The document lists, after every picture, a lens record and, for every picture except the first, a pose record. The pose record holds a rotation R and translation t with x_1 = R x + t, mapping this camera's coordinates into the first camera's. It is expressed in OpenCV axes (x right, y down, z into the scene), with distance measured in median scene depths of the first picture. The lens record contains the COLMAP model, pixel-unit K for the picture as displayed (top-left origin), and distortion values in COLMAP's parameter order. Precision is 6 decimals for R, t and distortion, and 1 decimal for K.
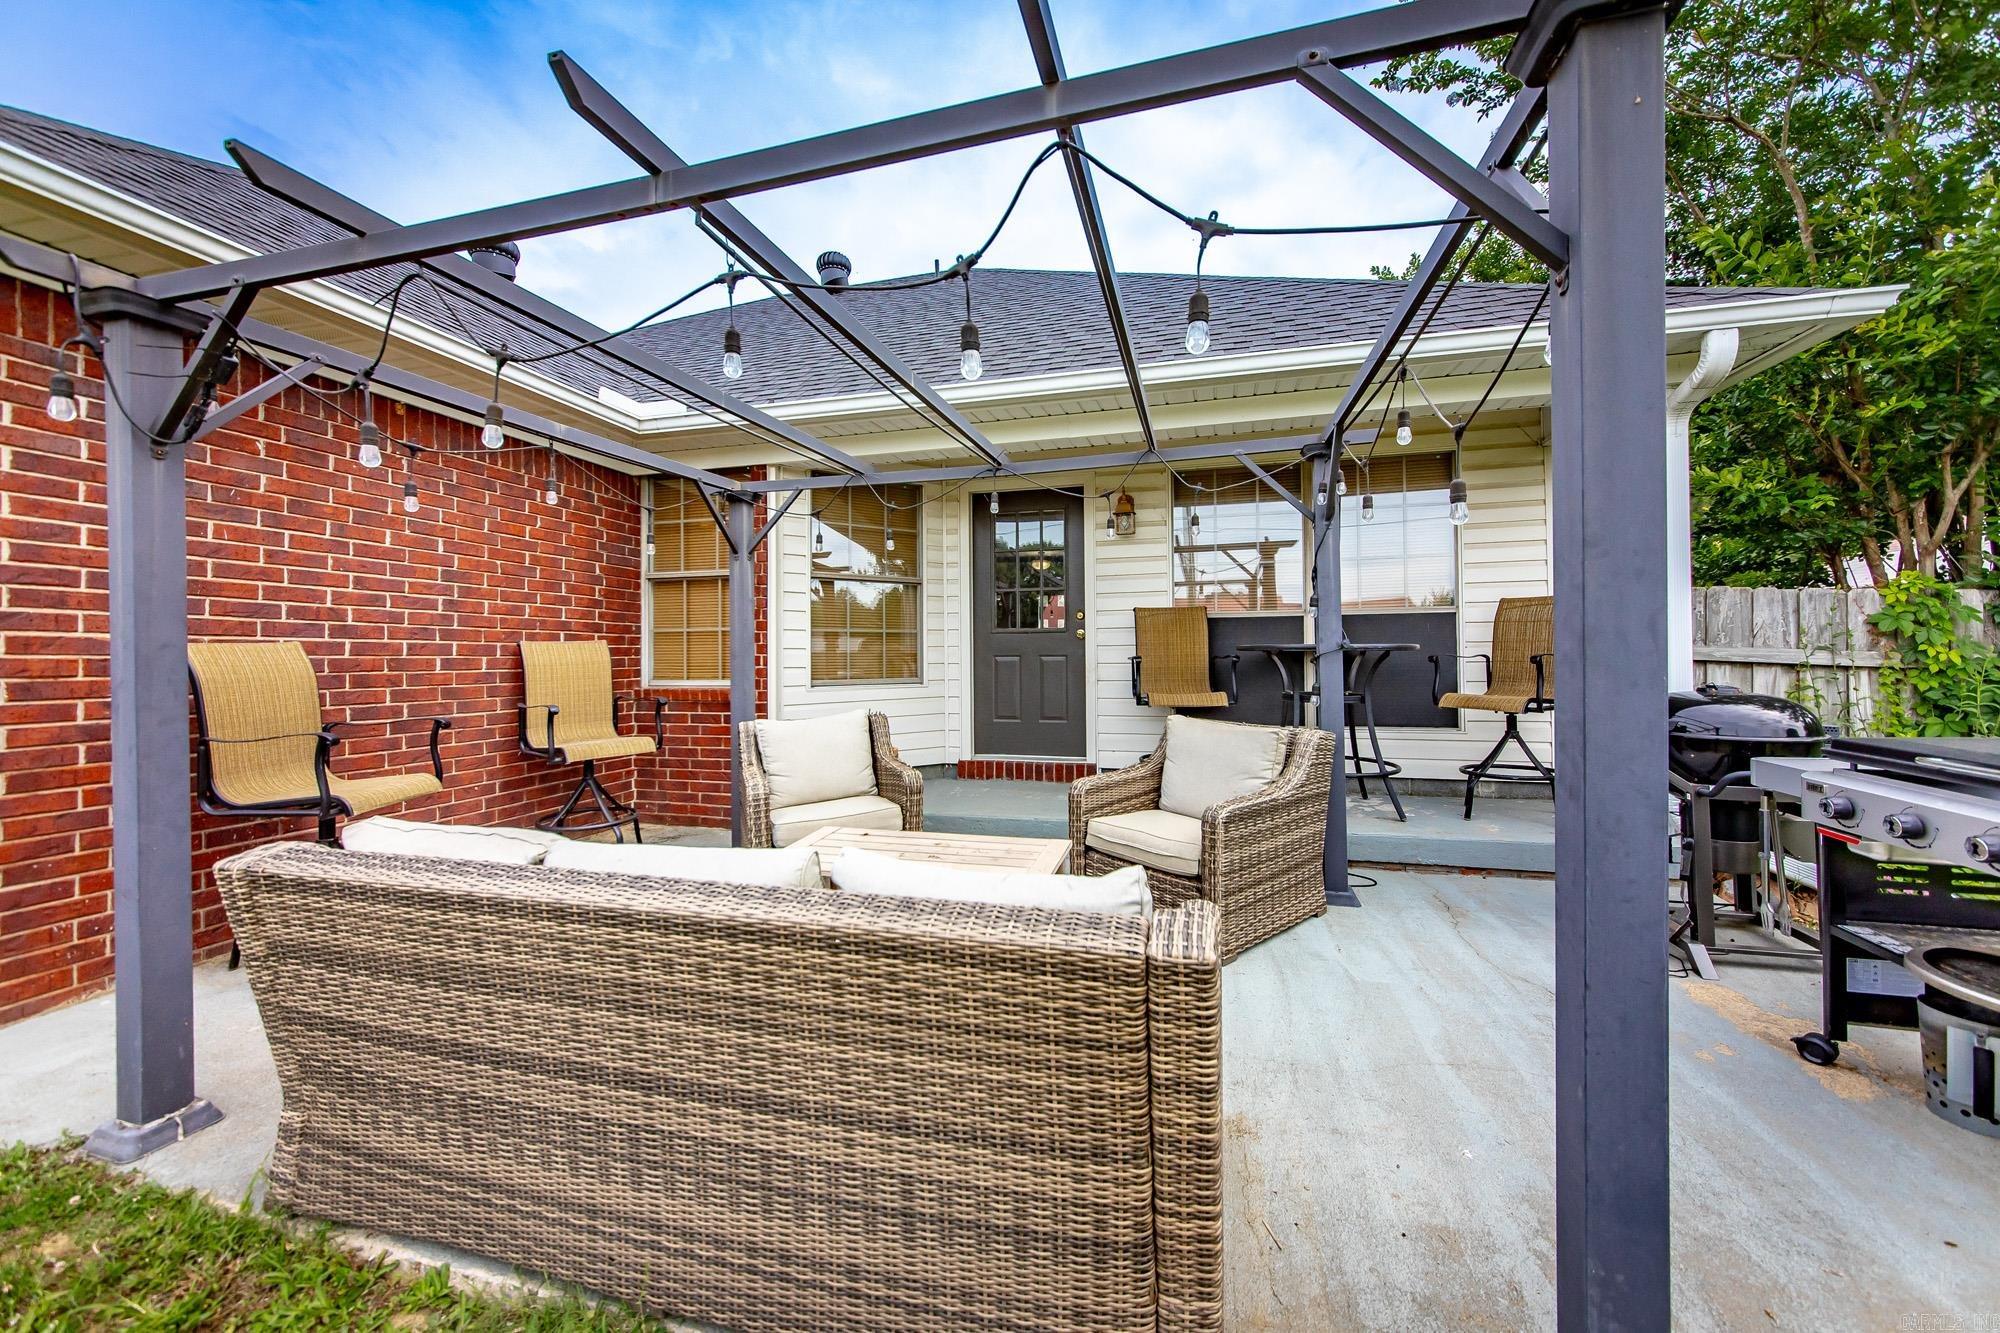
lens RADIAL K [[767.6, 0, 994.9], [0, 767.6, 653.6], [0, 0, 1]] dist [-0.001199, -0.000091]
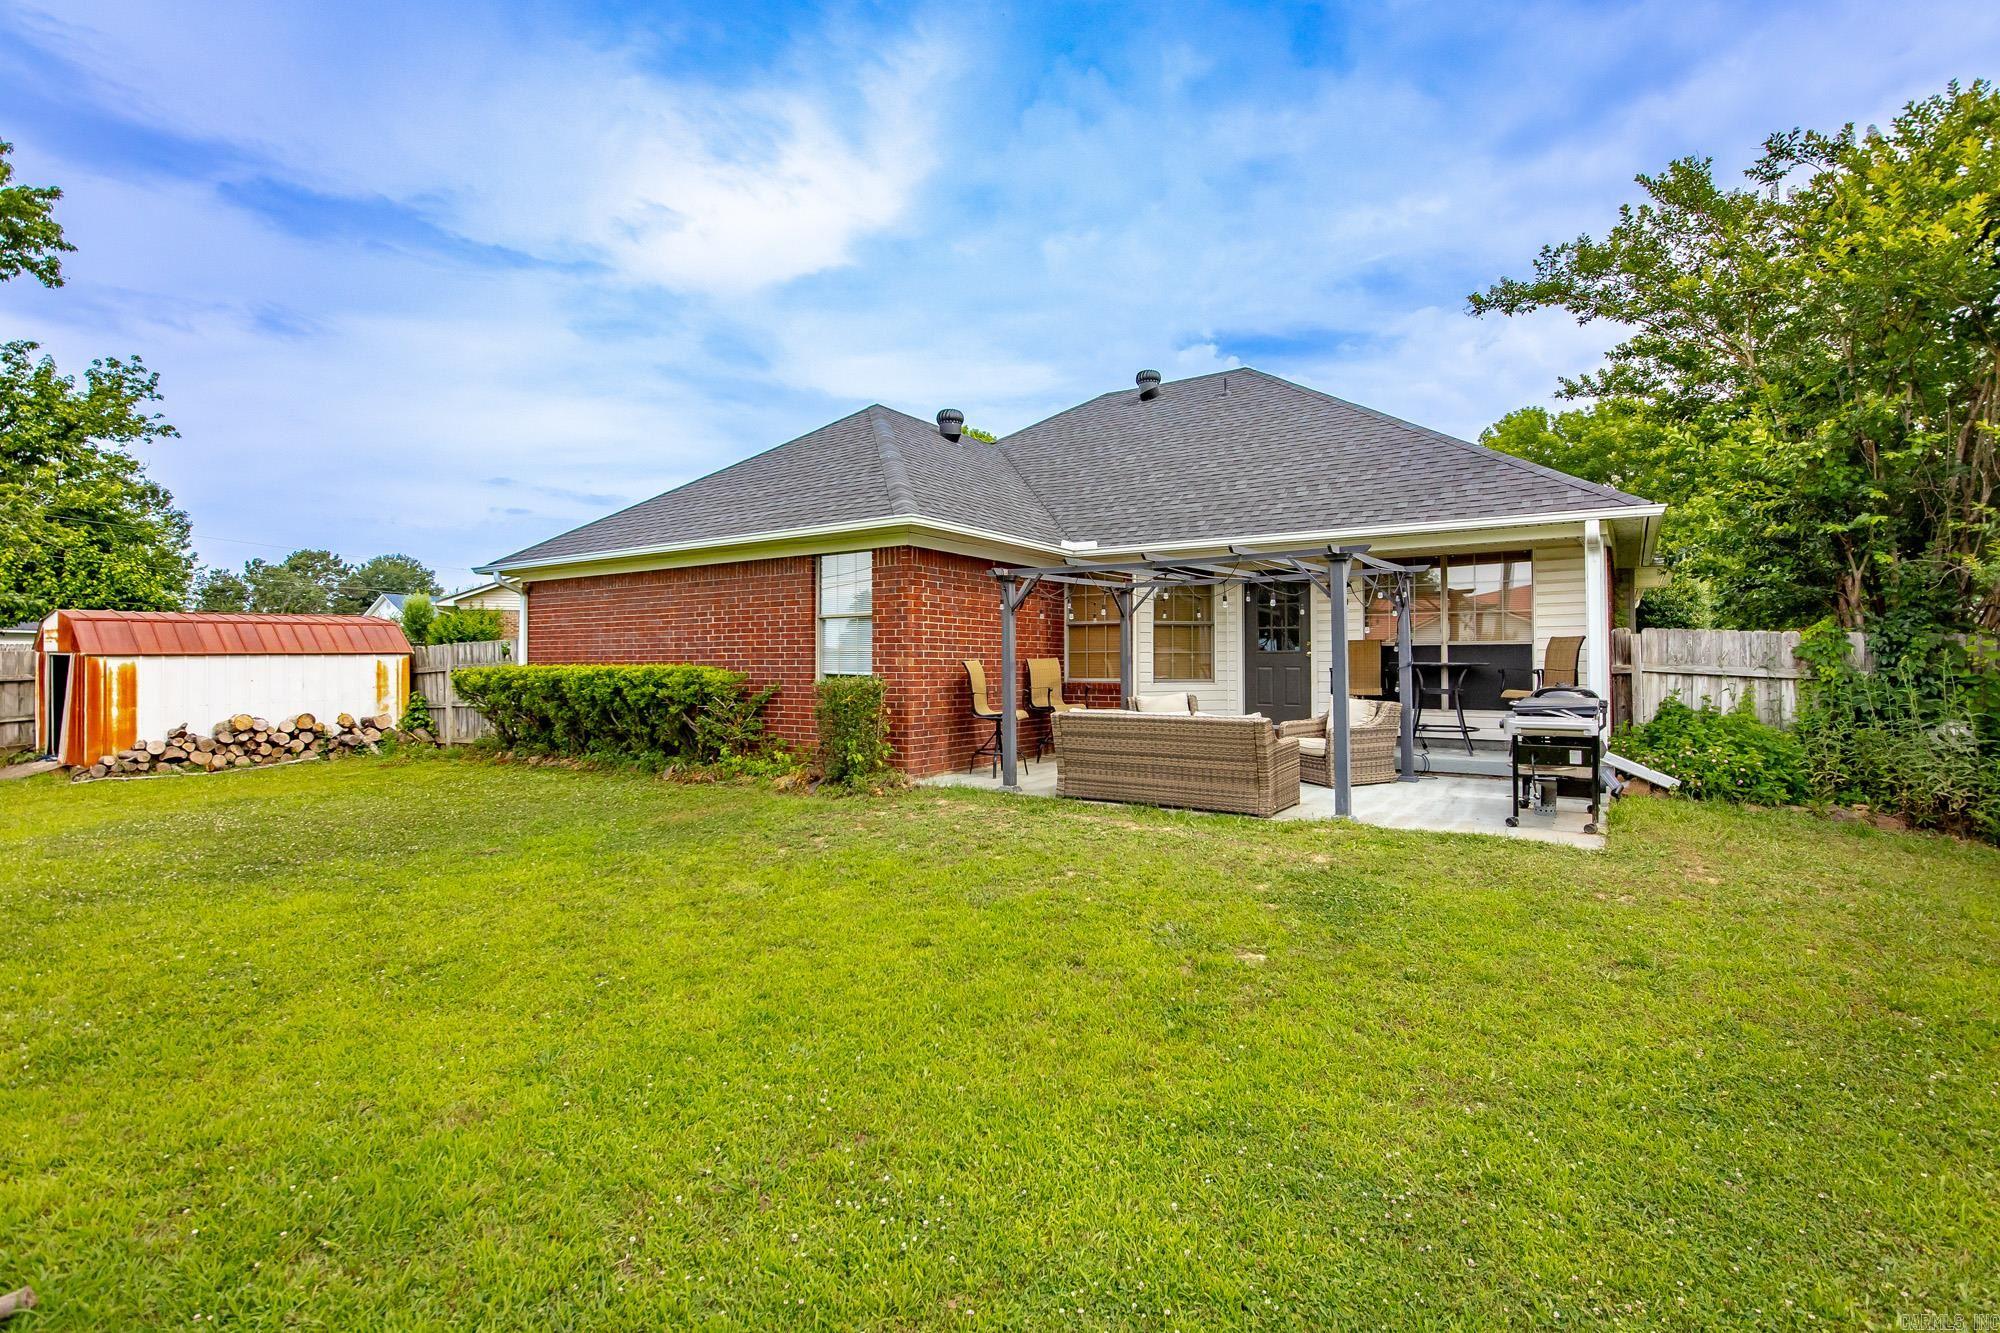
lens RADIAL K [[946.2, 0, 1003.3], [0, 946.2, 657.9], [0, 0, 1]] dist [0.001376, 0.000198]
pose [[0.951408, 0.005760, -0.307881, 0.136869], [-0.006064, 0.999982, -0.000030, -0.016238], [0.307875, 0.001896, 0.951425, -1.465757]]
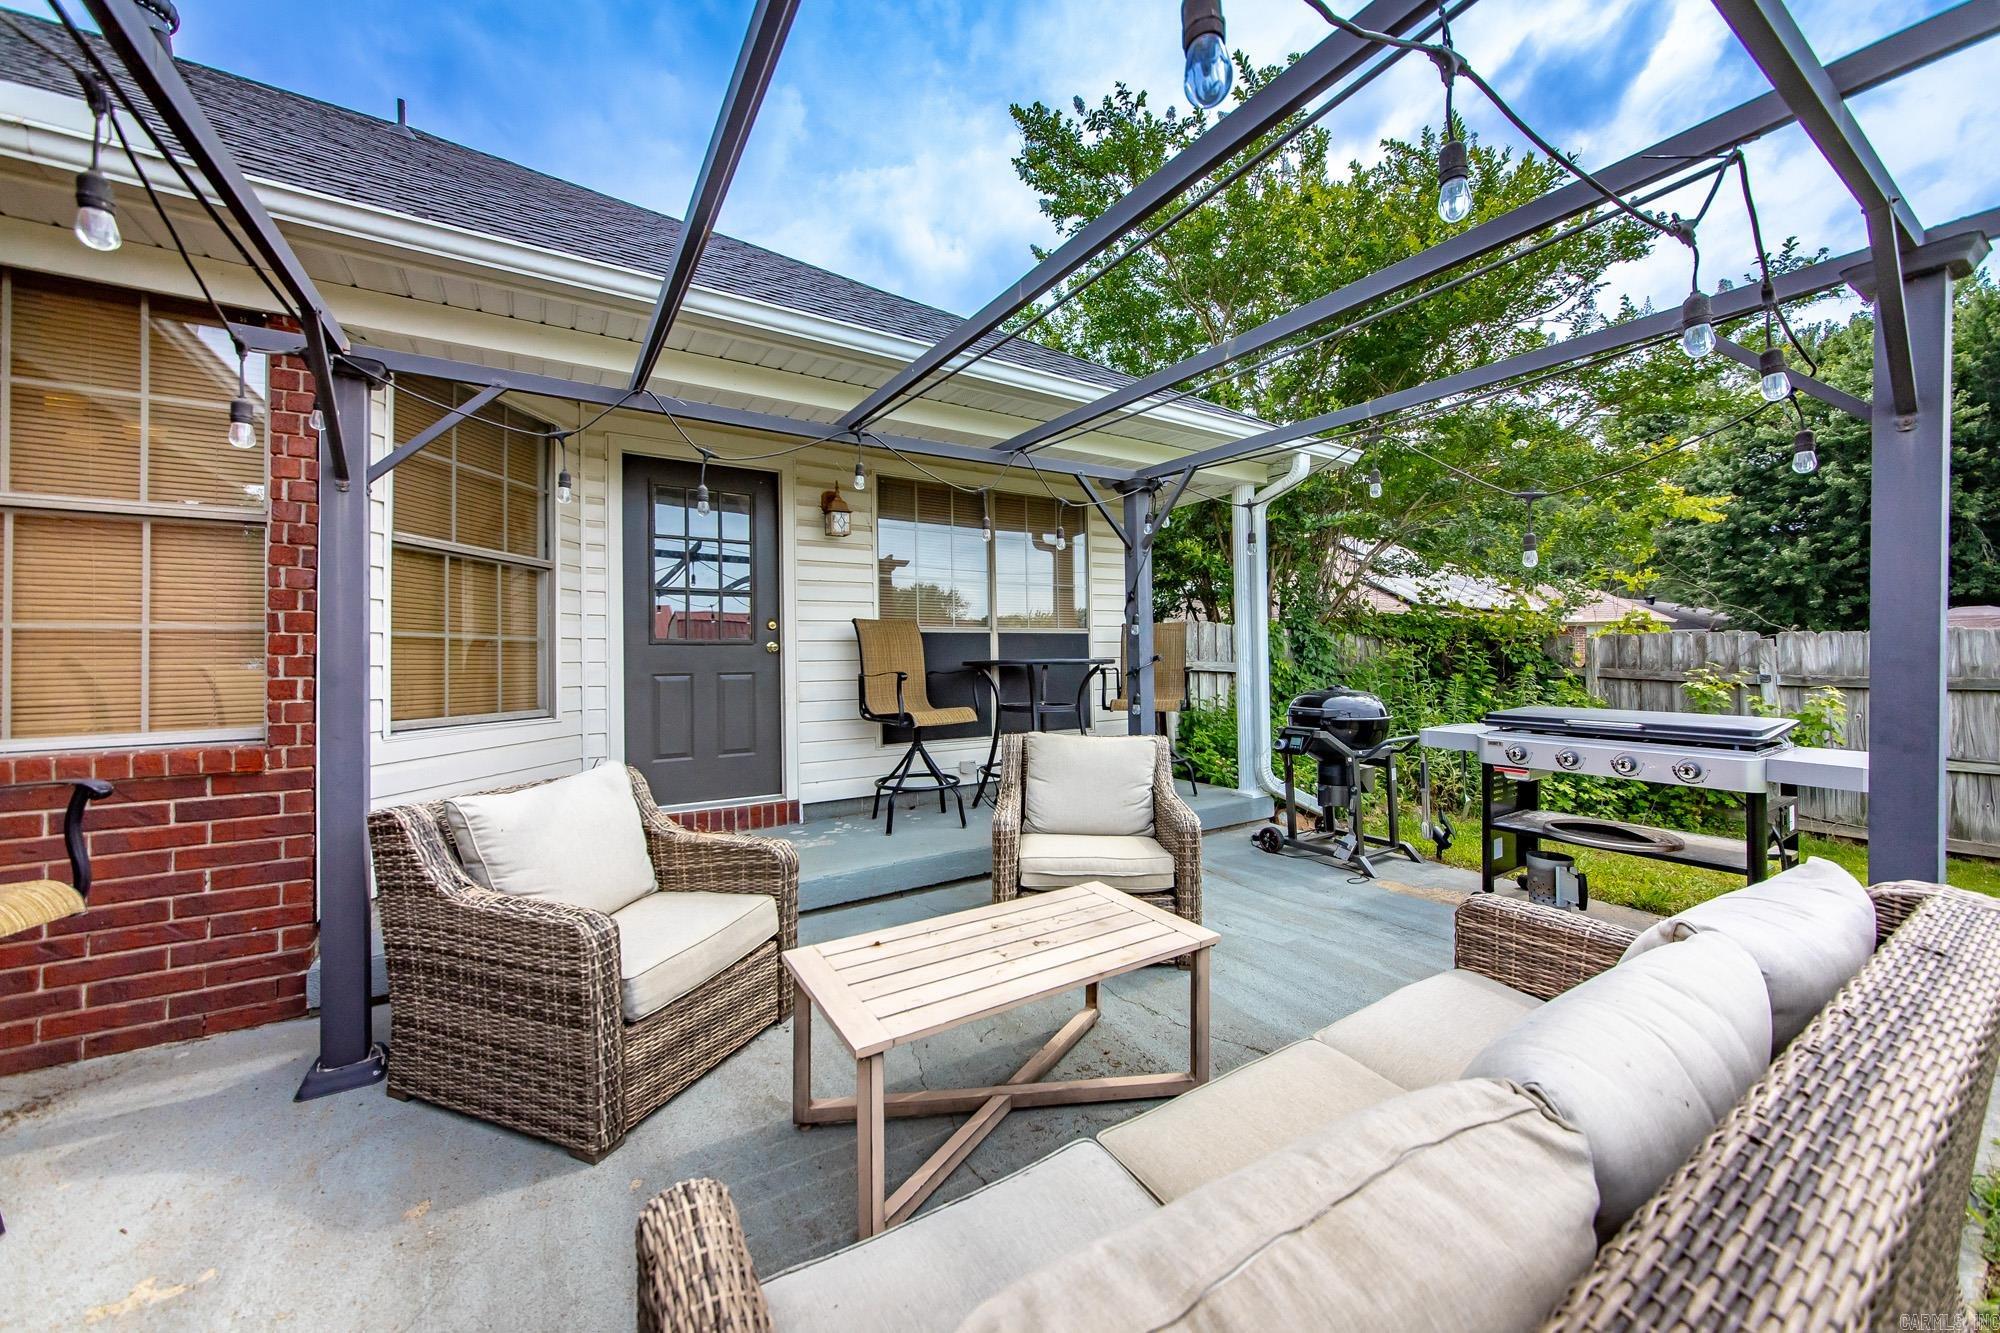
lens RADIAL K [[740.4, 0, 993.8], [0, 740.4, 658.0], [0, 0, 1]] dist [-0.000241, -0.000179]
pose [[0.664053, 0.002027, 0.747683, -0.398419], [0.010421, 0.999874, -0.011967, -0.001916], [-0.747613, 0.015738, 0.663948, 0.339230]]
